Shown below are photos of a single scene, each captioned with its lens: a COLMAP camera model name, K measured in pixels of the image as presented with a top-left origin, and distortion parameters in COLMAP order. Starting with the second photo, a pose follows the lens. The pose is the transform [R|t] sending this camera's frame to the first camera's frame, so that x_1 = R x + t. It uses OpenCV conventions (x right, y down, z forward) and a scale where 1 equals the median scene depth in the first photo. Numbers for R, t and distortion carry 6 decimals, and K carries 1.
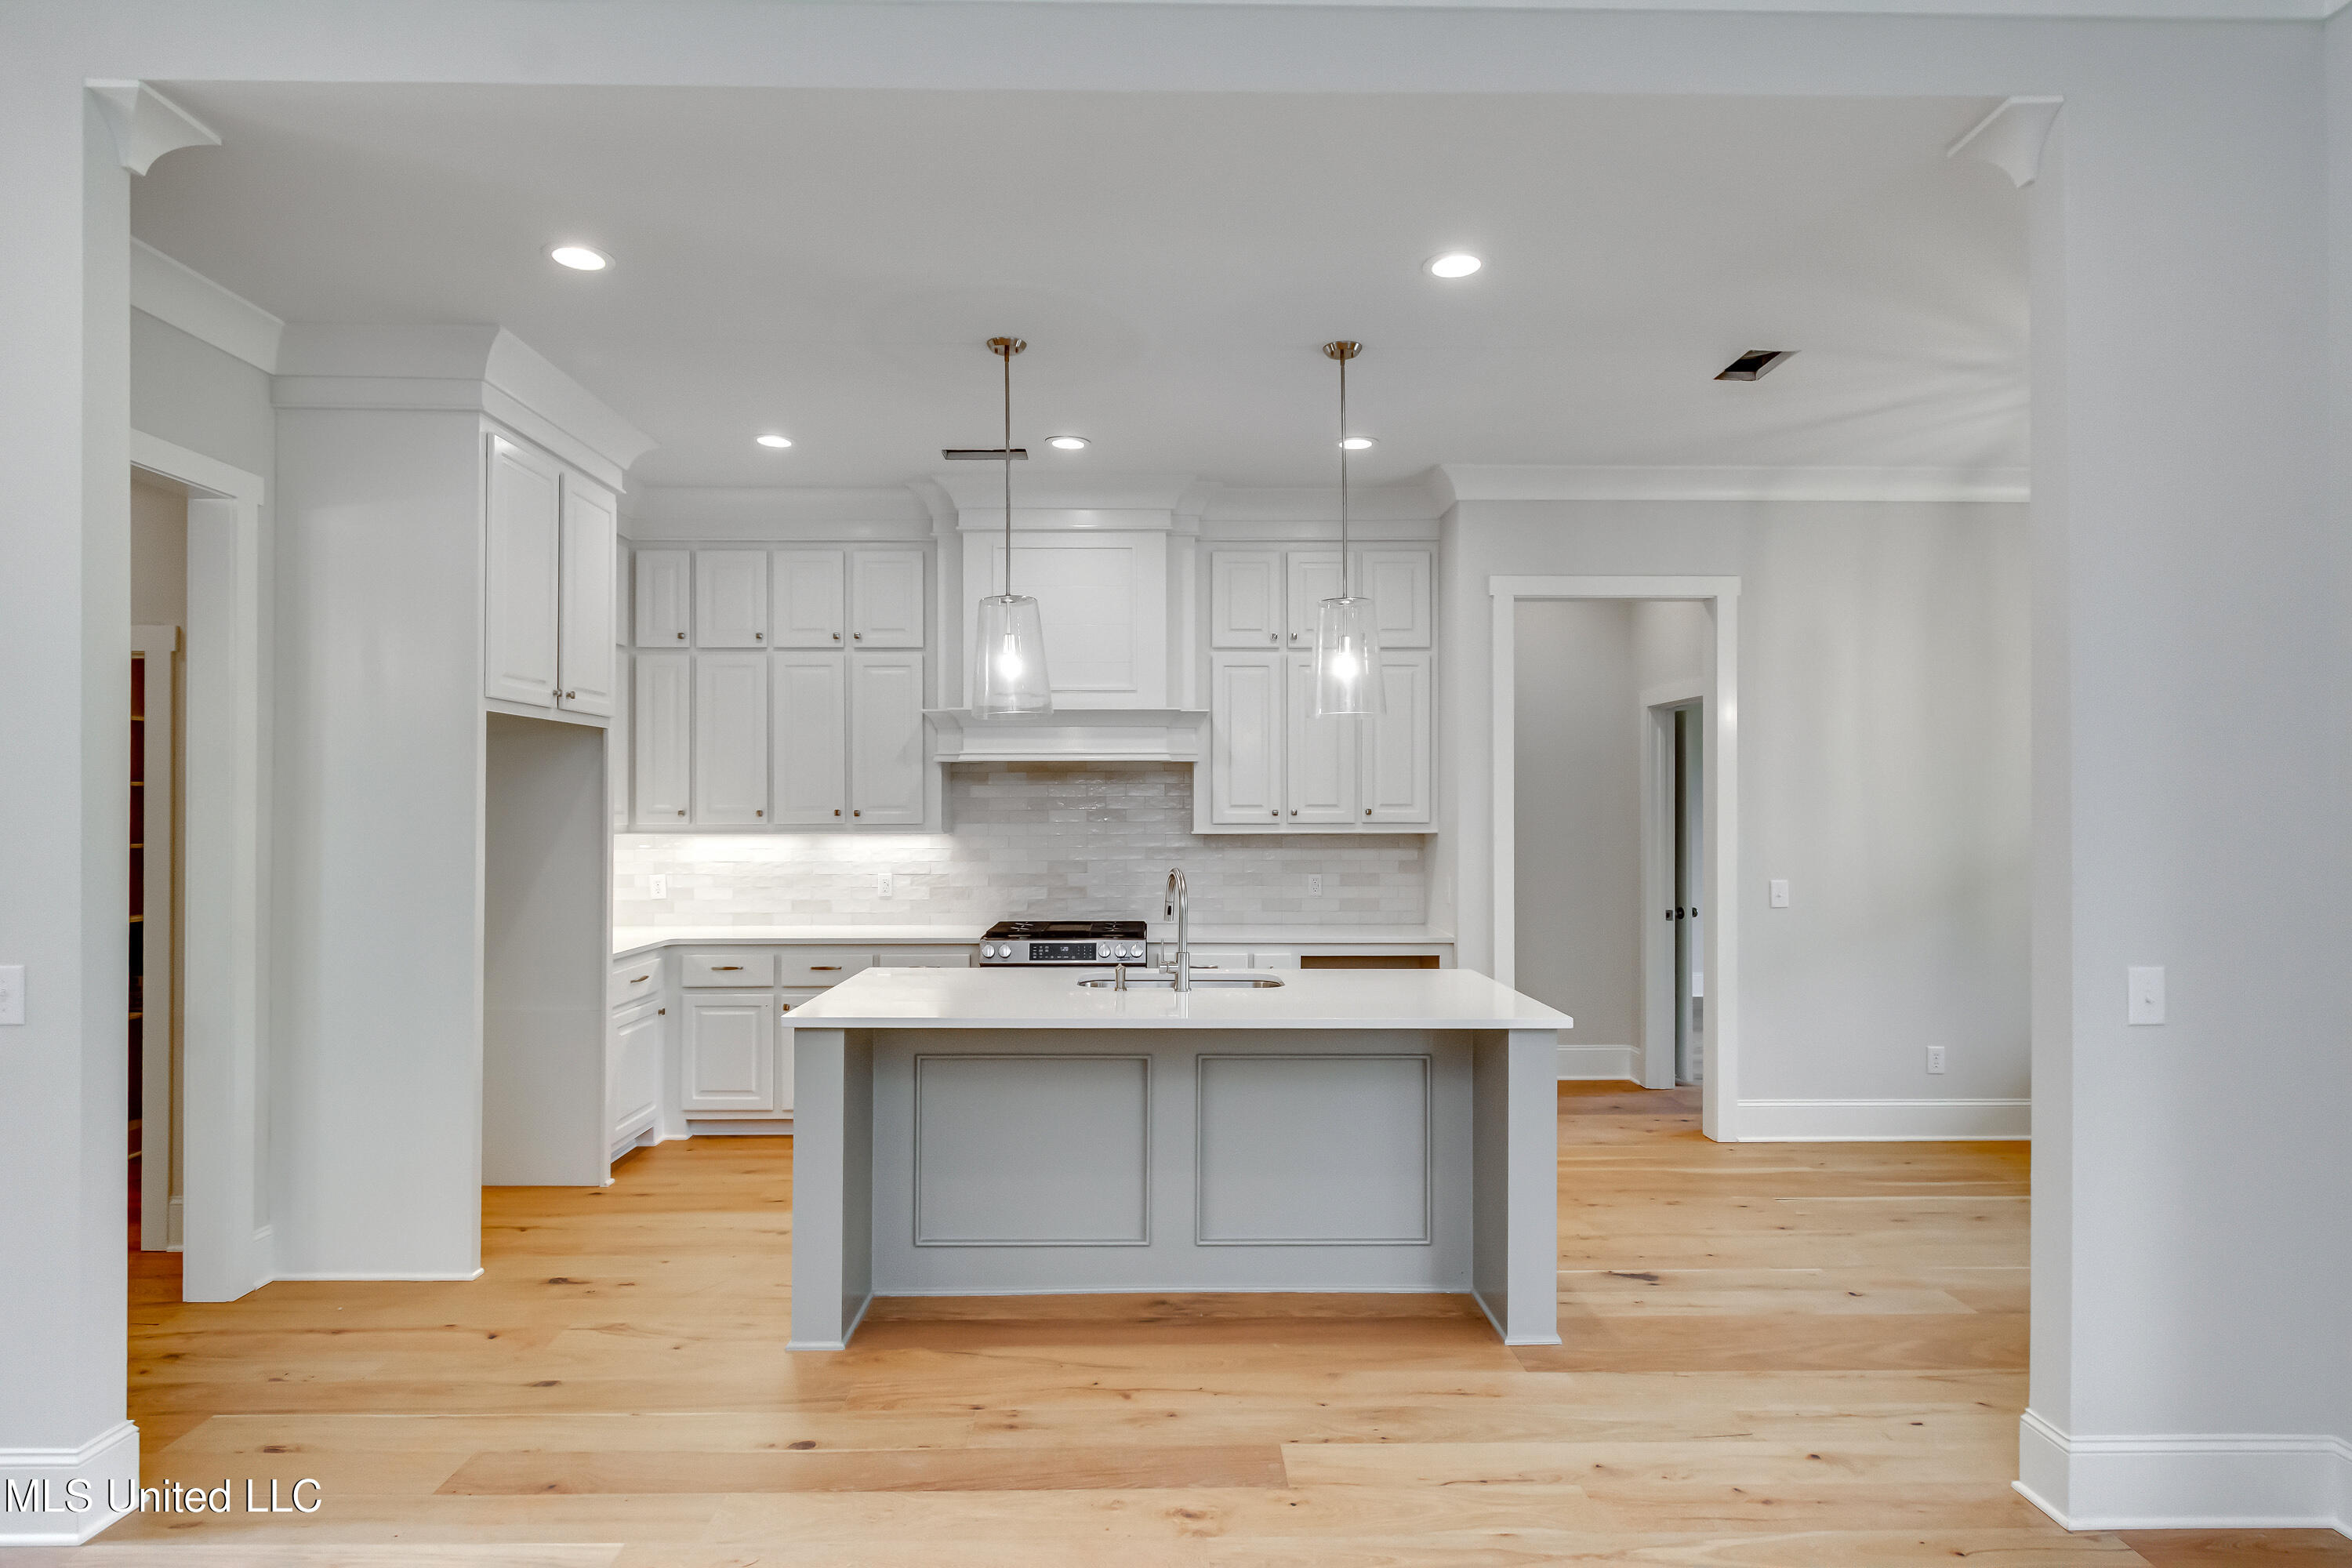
lens RADIAL K [[1285.8, 0, 1174.2], [0, 1285.8, 799.7], [0, 0, 1]] dist [0.000858, -0.001887]
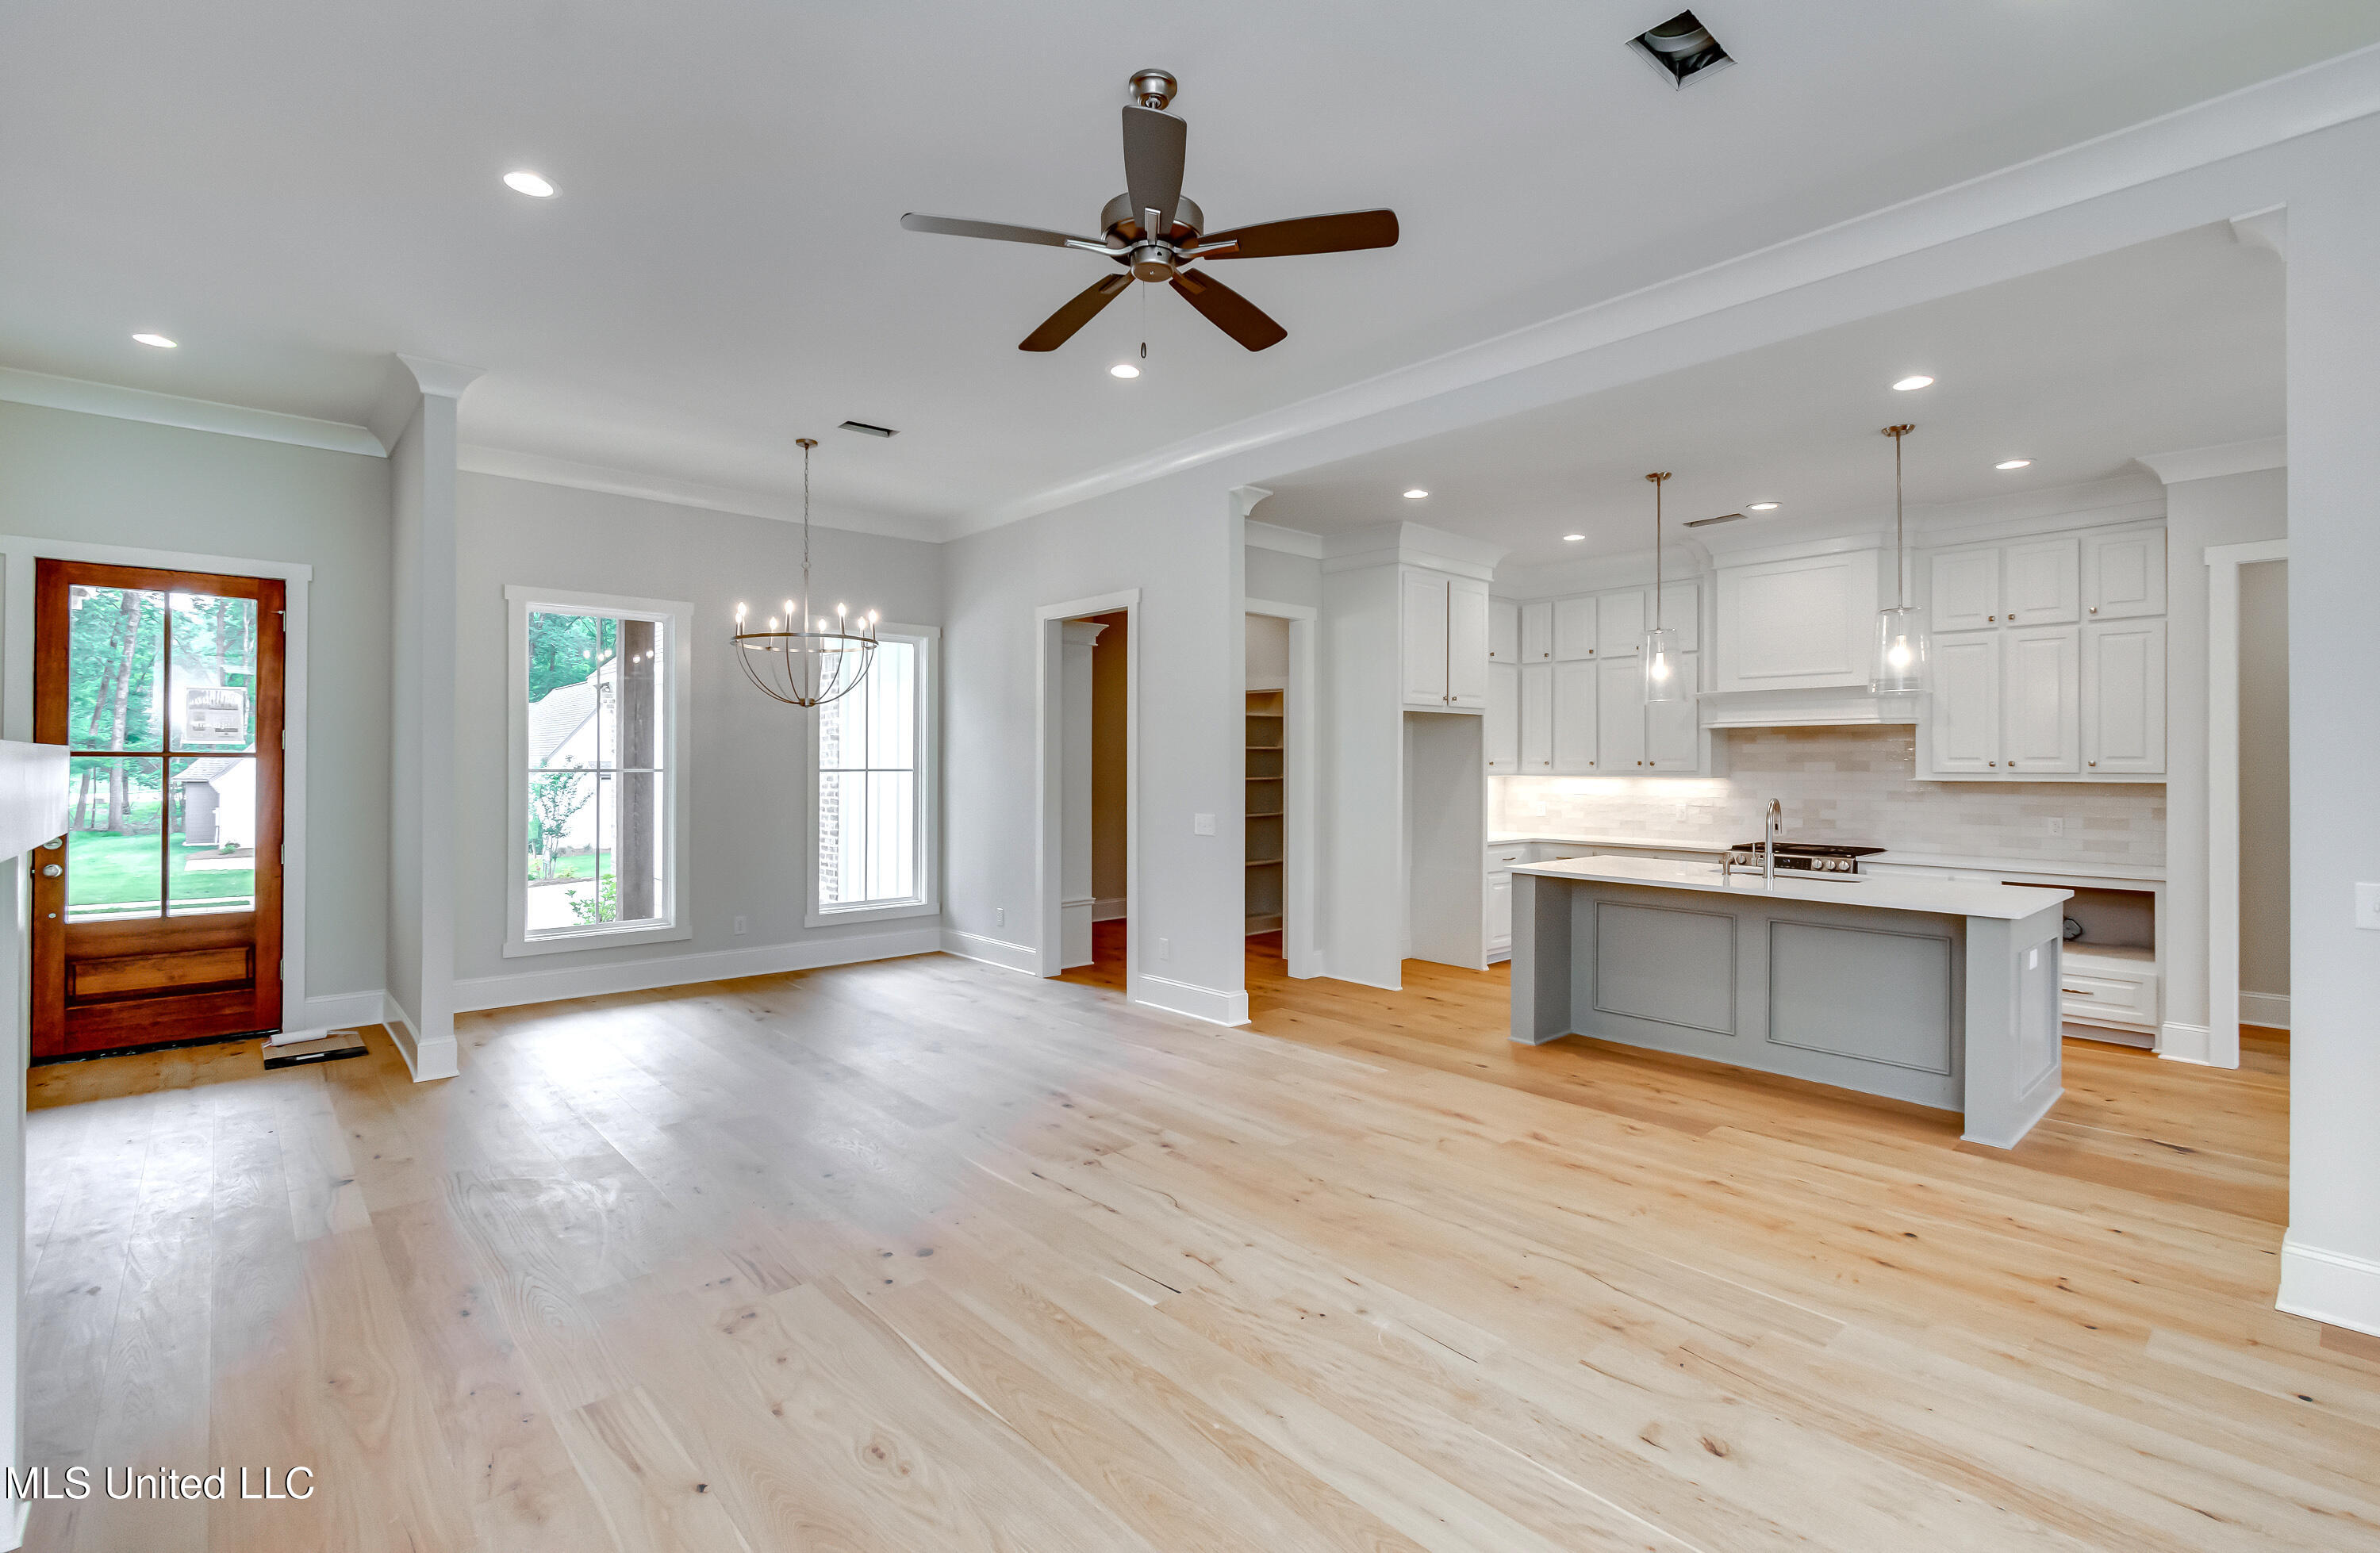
lens RADIAL K [[1066.2, 0, 1197.7], [0, 1066.2, 768.6], [0, 0, 1]] dist [0.000014, 0.000262]
pose [[0.661208, 0.005564, -0.750182, 0.420810], [0.001656, 0.999959, 0.008876, 0.005503], [0.750201, -0.007111, 0.661172, -0.285878]]
